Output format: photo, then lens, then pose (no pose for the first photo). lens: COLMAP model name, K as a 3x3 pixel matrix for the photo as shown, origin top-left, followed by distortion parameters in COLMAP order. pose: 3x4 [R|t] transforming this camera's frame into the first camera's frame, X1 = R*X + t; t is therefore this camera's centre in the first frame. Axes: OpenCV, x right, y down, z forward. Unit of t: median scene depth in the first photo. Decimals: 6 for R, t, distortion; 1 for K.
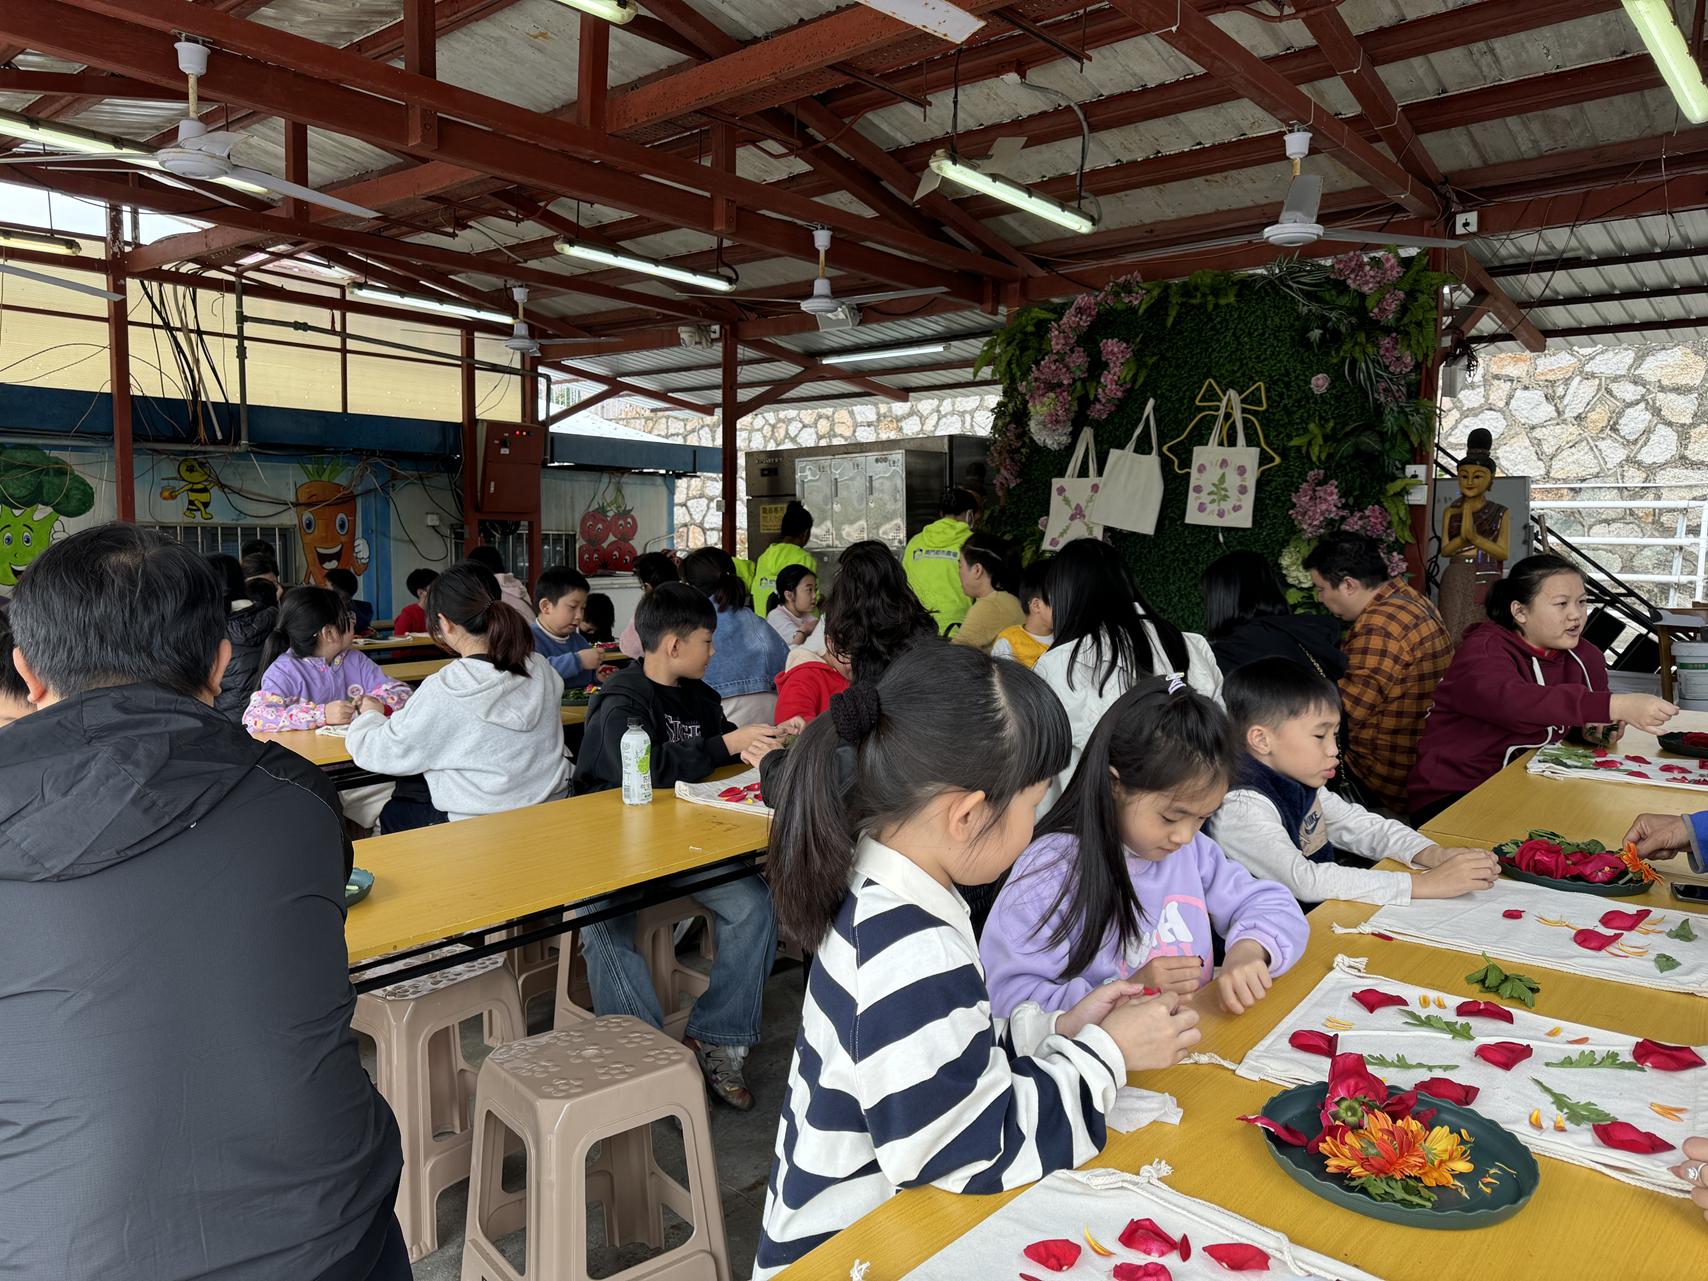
lens RADIAL K [[1238.6, 0, 850.8], [0, 1238.6, 673.4], [0, 0, 1]] dist [0.029602, -0.034764]
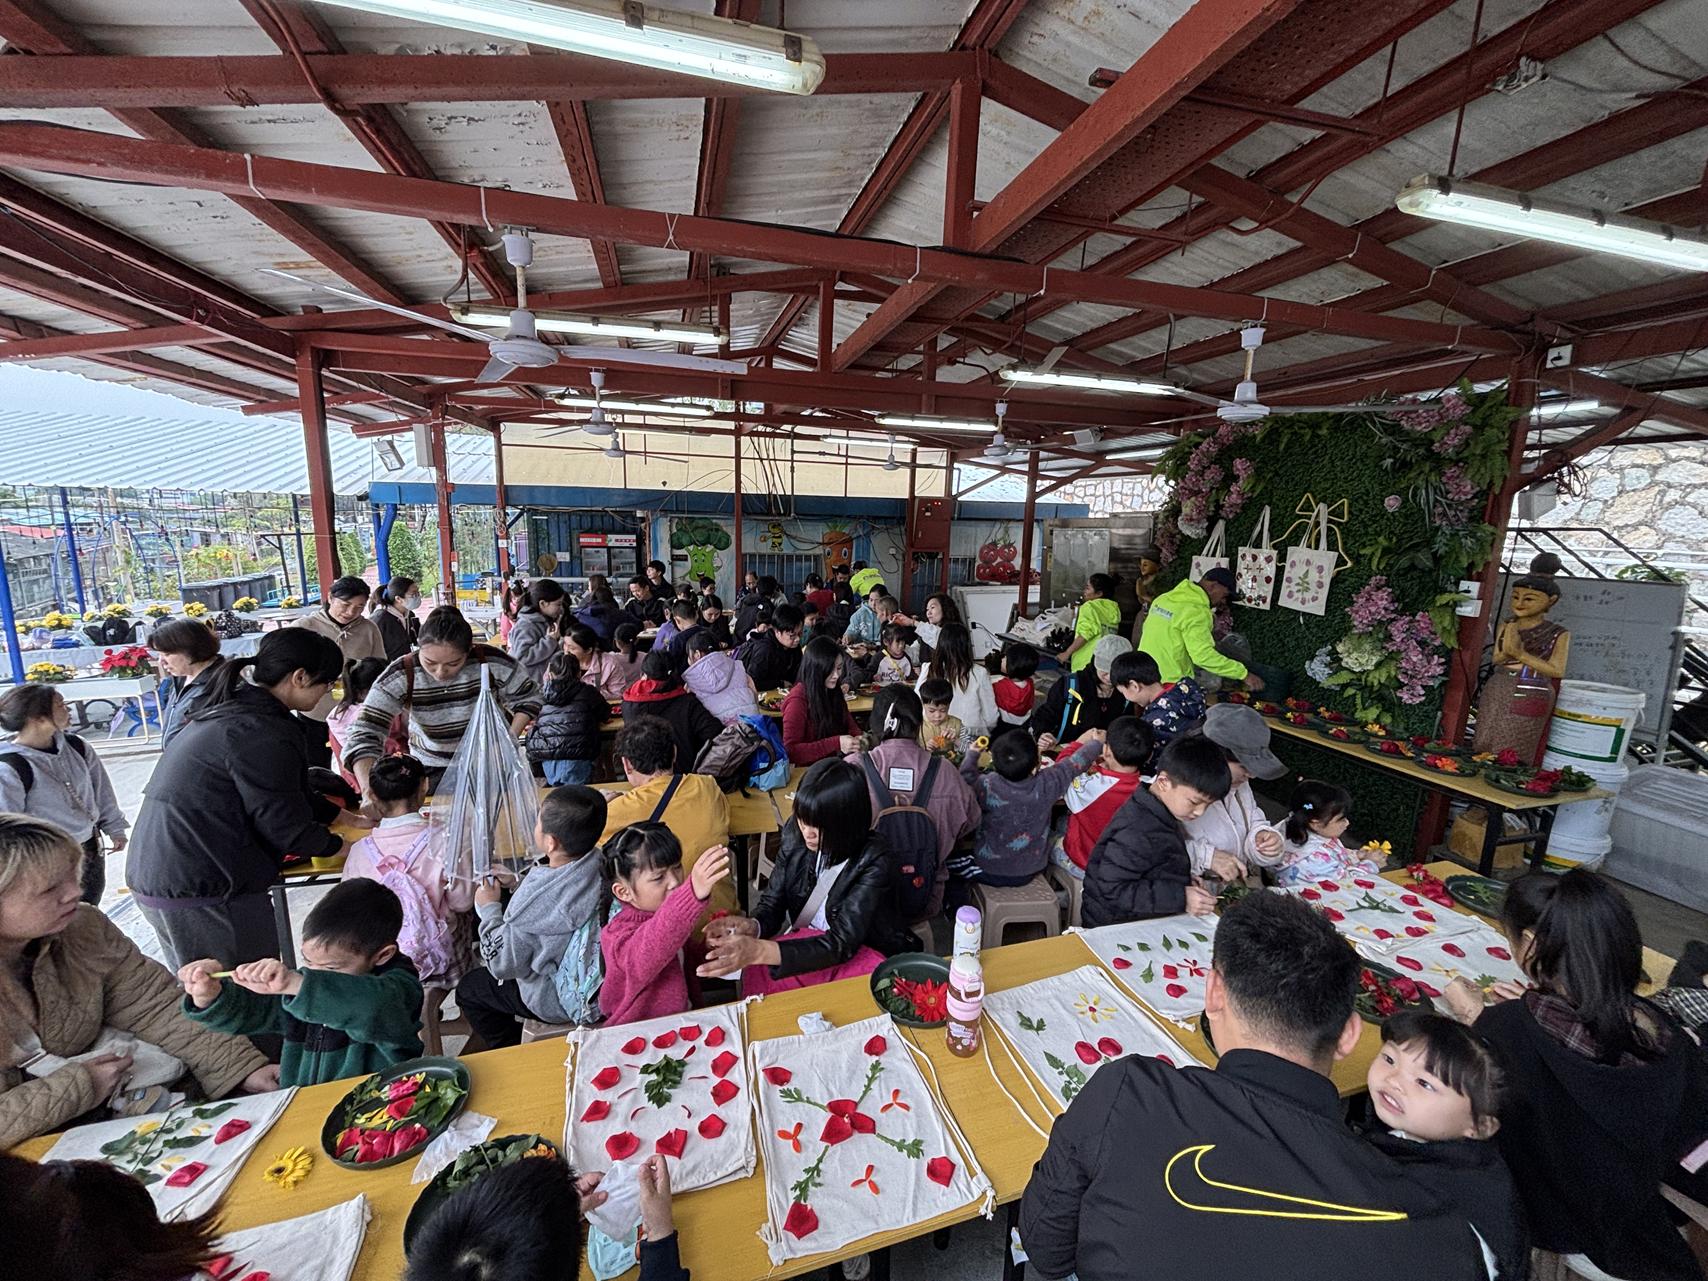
lens RADIAL K [[693.8, 0, 865.2], [0, 693.8, 647.3], [0, 0, 1]] dist [-0.000277, -0.000223]
pose [[0.836203, 0.111047, -0.537060, 0.295587], [-0.069578, 0.992854, 0.096957, -0.114013], [0.543988, -0.043708, 0.837954, 0.153344]]
